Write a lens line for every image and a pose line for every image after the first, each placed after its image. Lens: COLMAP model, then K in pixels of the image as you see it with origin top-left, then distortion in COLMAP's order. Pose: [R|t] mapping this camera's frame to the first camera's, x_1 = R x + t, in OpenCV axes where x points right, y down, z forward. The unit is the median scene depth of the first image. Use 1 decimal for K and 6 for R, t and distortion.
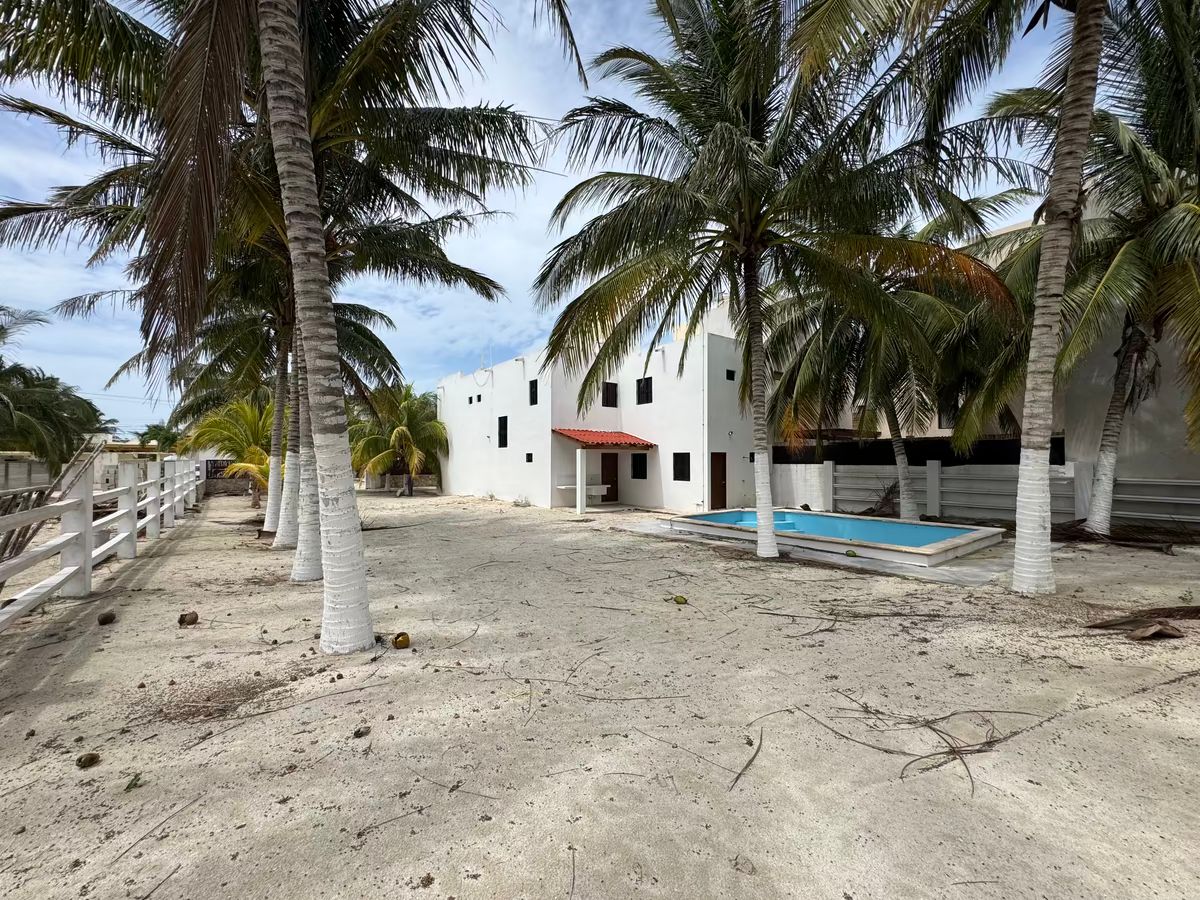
lens RADIAL K [[486.5, 0, 599.8], [0, 486.5, 451.8], [0, 0, 1]] dist [-0.003180, 0.000462]
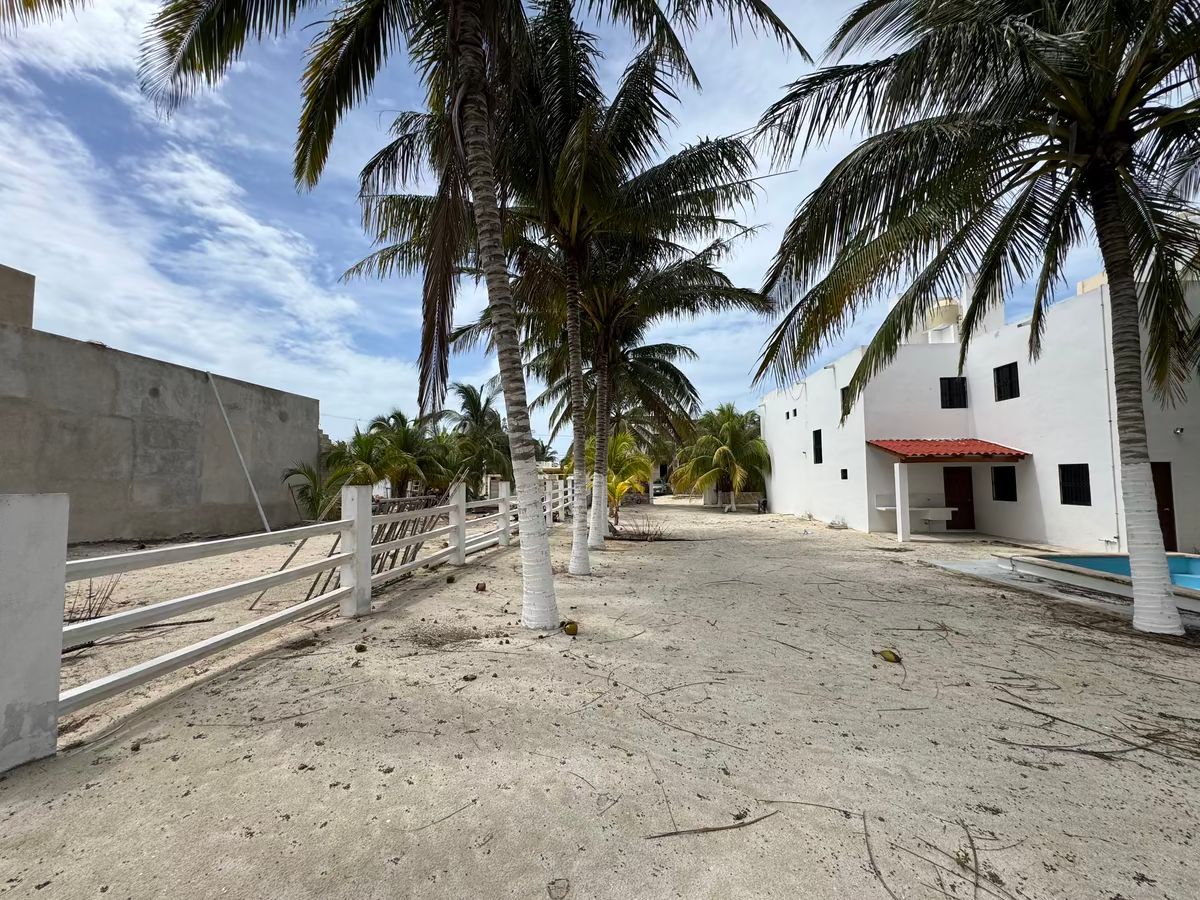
lens RADIAL K [[486.5, 0, 595.1], [0, 486.5, 449.6], [0, 0, 1]] dist [-0.003180, 0.000462]
pose [[0.740463, -0.047361, -0.670426, 0.198098], [0.020390, 0.998638, -0.048027, 0.000947], [0.671787, 0.021892, 0.740421, 0.055553]]
